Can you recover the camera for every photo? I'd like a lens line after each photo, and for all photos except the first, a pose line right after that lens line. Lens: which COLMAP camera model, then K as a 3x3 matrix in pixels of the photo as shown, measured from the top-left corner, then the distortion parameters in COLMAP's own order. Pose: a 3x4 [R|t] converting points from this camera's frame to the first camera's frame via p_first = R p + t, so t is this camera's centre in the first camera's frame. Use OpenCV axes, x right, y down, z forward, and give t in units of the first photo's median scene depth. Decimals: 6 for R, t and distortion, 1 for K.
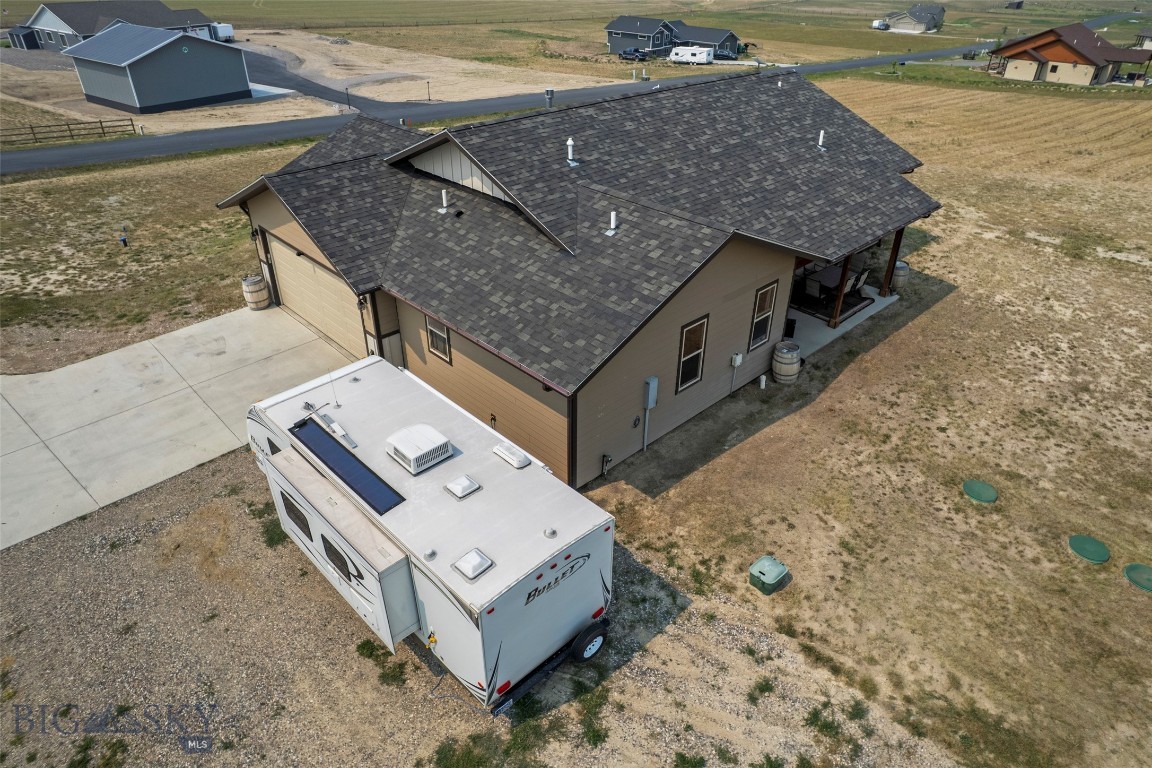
lens RADIAL K [[733.9, 0, 570.6], [0, 733.9, 381.8], [0, 0, 1]] dist [-0.075902, 0.065381]
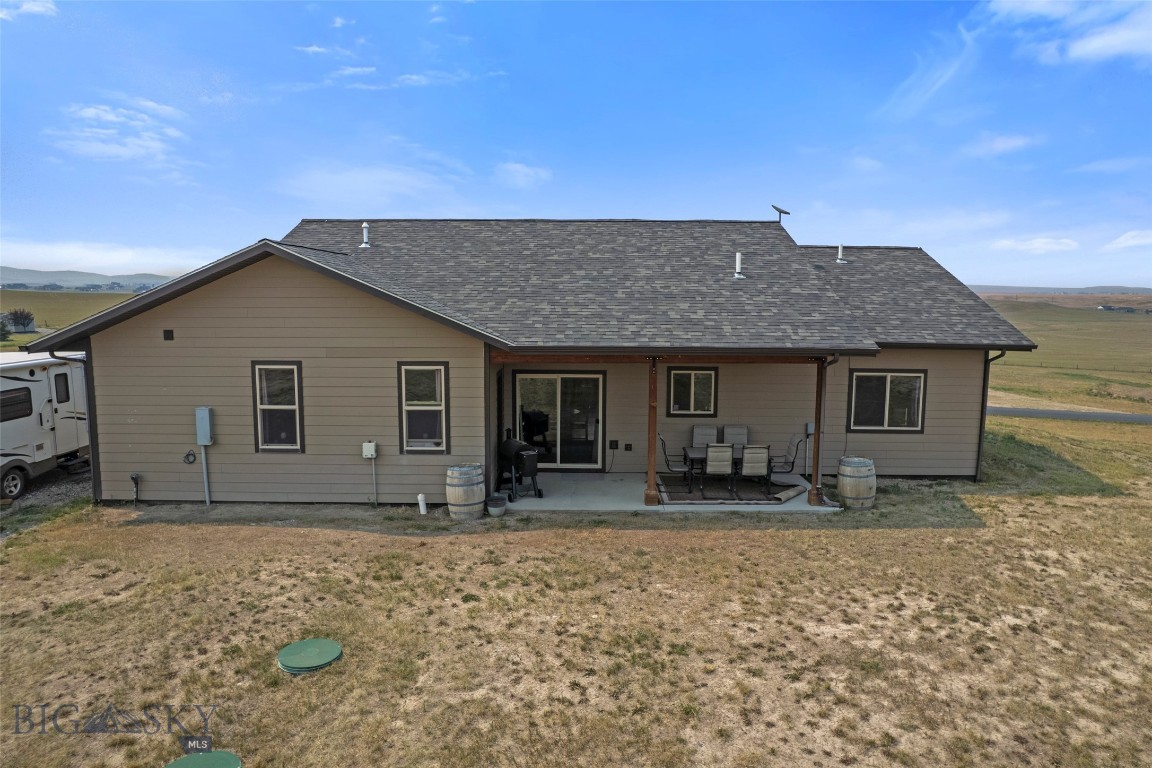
lens RADIAL K [[733.9, 0, 580.2], [0, 733.9, 383.9], [0, 0, 1]] dist [-0.075902, 0.065381]
pose [[0.725606, 0.078057, -0.683669, 0.856499], [-0.367154, 0.884216, -0.288720, 0.046259], [0.581975, 0.460509, 0.670251, 0.544496]]
